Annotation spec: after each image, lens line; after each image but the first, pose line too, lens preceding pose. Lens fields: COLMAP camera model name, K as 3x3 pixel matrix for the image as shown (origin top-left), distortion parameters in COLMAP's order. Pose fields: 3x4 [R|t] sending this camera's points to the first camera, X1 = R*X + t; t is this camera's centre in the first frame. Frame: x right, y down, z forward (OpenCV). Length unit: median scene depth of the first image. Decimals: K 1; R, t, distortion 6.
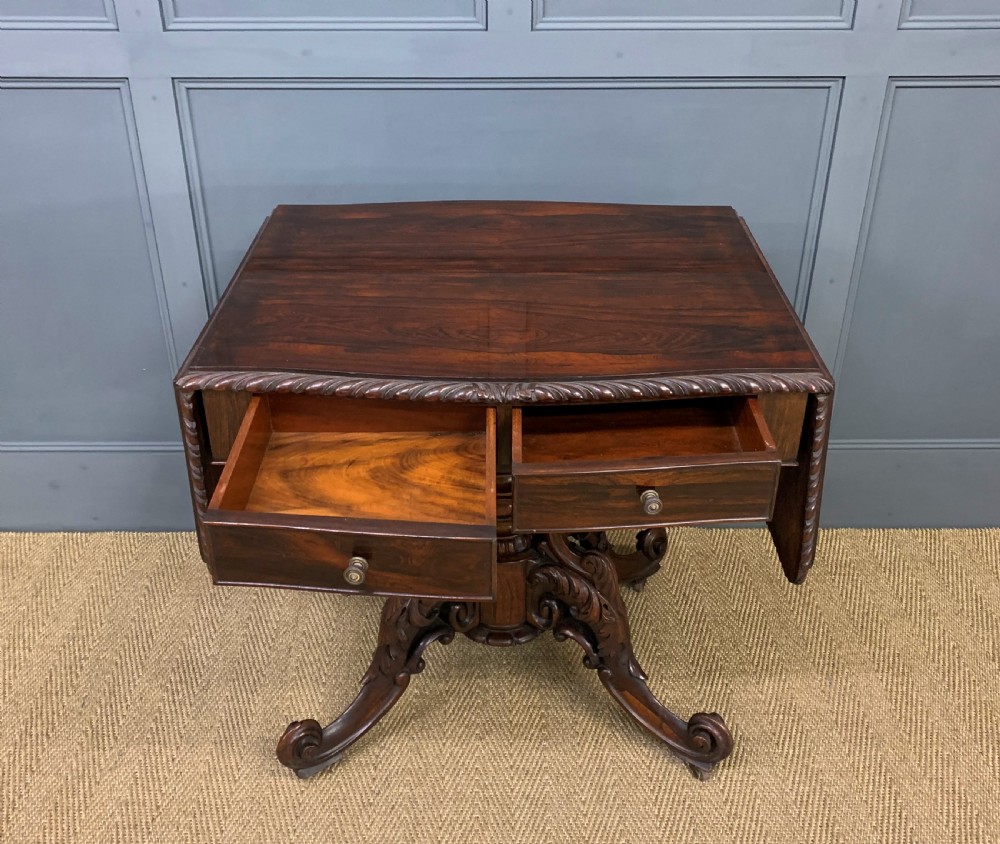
lens RADIAL K [[1053.8, 0, 494.3], [0, 1053.8, 419.2], [0, 0, 1]] dist [-0.000481, 0.024654]
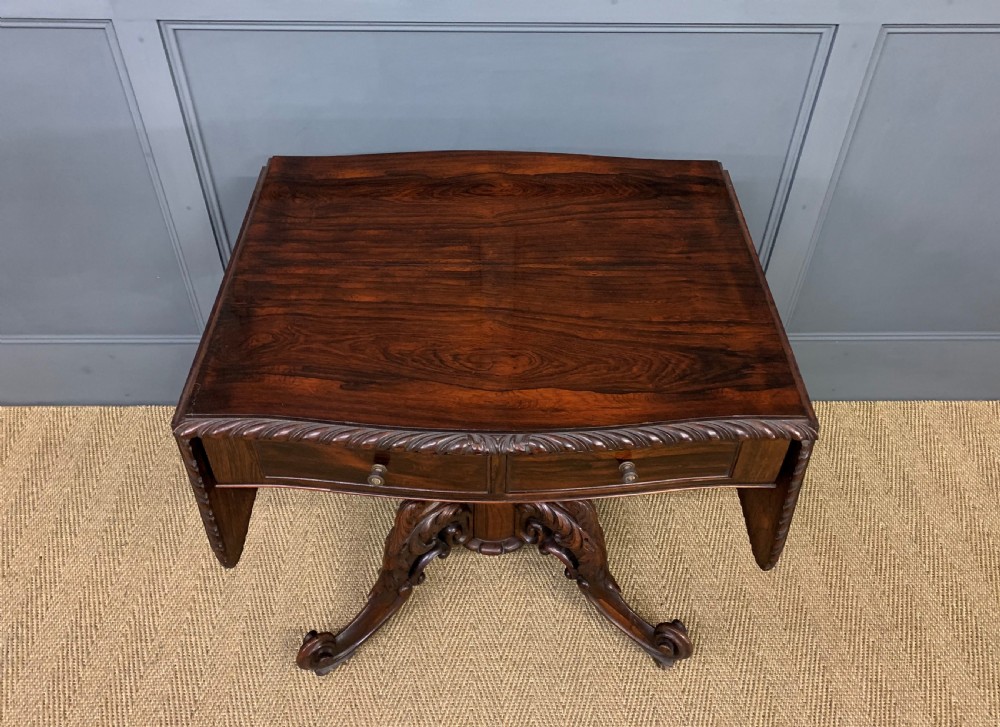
lens RADIAL K [[859.7, 0, 502.4], [0, 859.7, 333.8], [0, 0, 1]] dist [0.002998, 0.016831]
pose [[0.999715, -0.000071, 0.023882, -0.004849], [-0.005266, 0.974729, 0.223331, -0.234177], [-0.023294, -0.223393, 0.974450, 0.158312]]
